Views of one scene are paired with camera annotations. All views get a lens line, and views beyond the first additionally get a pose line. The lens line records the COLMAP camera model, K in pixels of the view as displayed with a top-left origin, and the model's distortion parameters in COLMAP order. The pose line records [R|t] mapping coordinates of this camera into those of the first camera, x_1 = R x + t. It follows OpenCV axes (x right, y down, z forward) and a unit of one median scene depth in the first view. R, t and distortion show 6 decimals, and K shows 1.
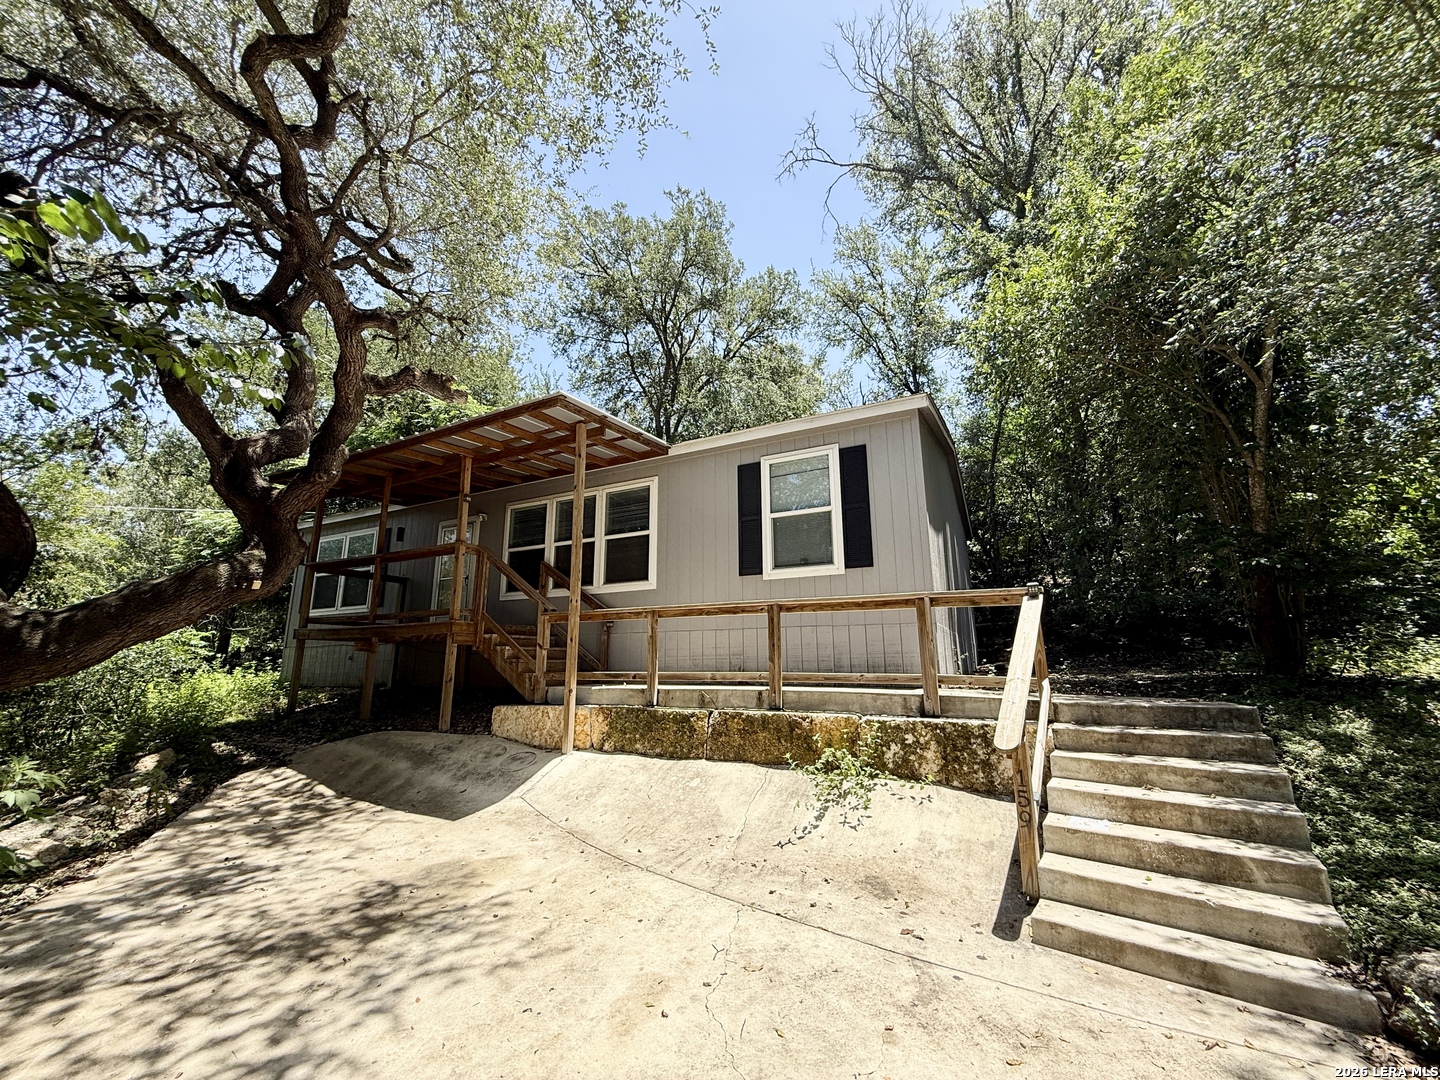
lens RADIAL K [[575.4, 0, 715.7], [0, 575.4, 539.3], [0, 0, 1]] dist [0.000664, -0.000176]
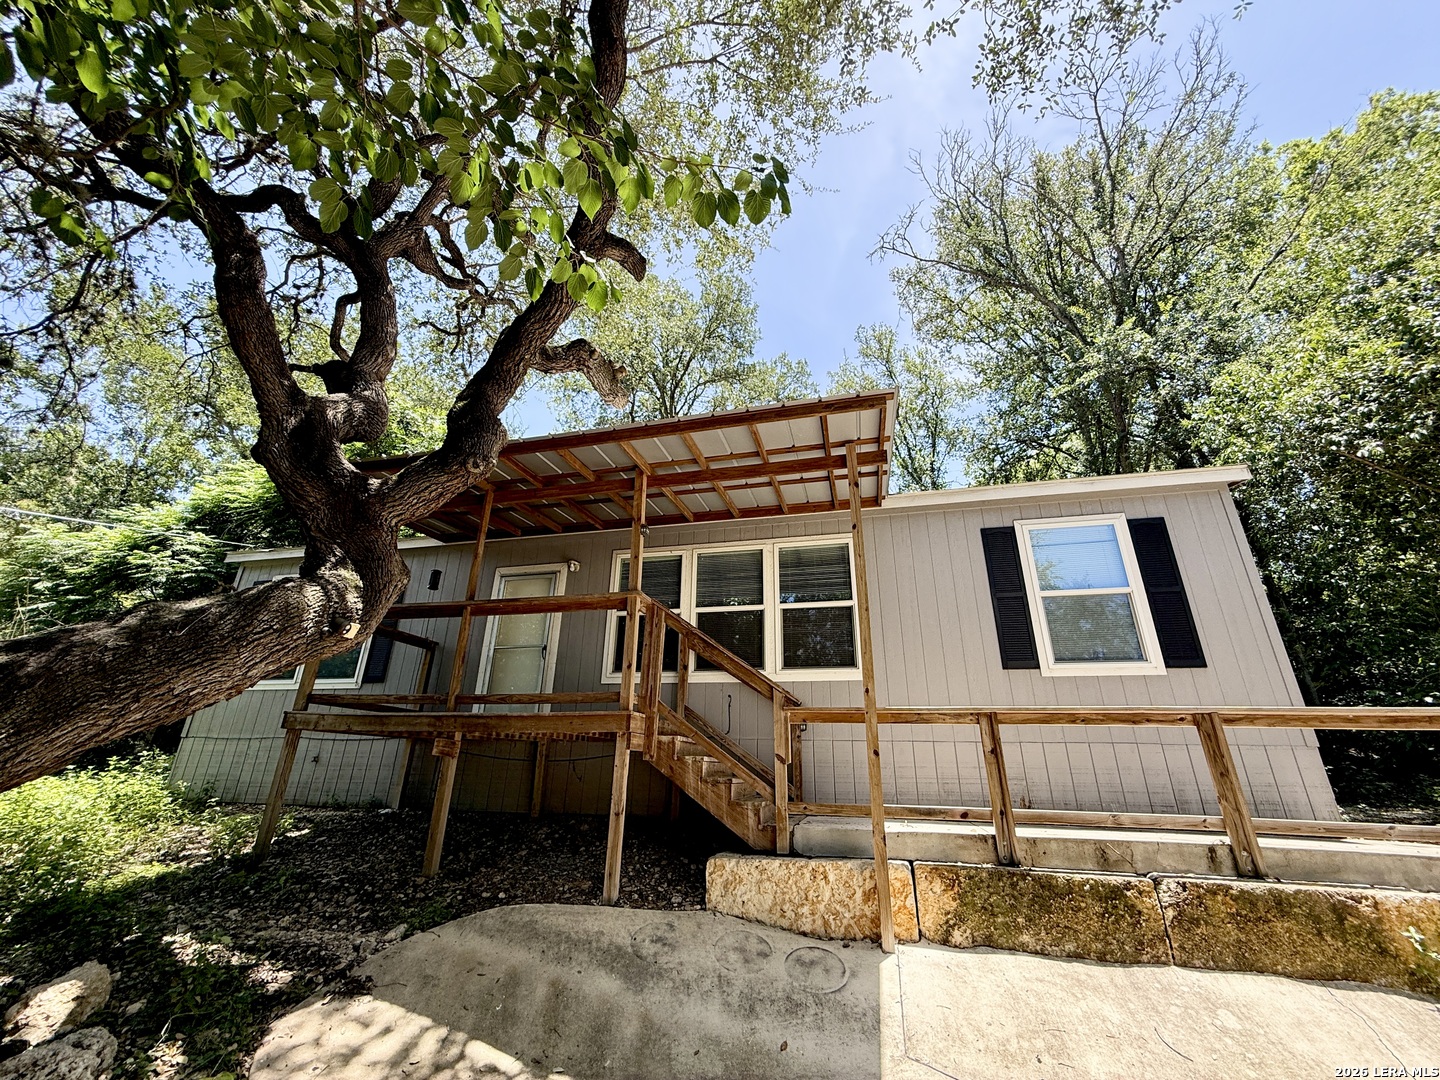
lens RADIAL K [[575.4, 0, 715.7], [0, 575.4, 539.3], [0, 0, 1]] dist [0.000664, -0.000176]
pose [[0.973723, 0.108977, 0.199970, -0.545715], [-0.074569, 0.982239, -0.172182, 0.059113], [-0.215182, 0.152746, 0.964554, 0.351102]]
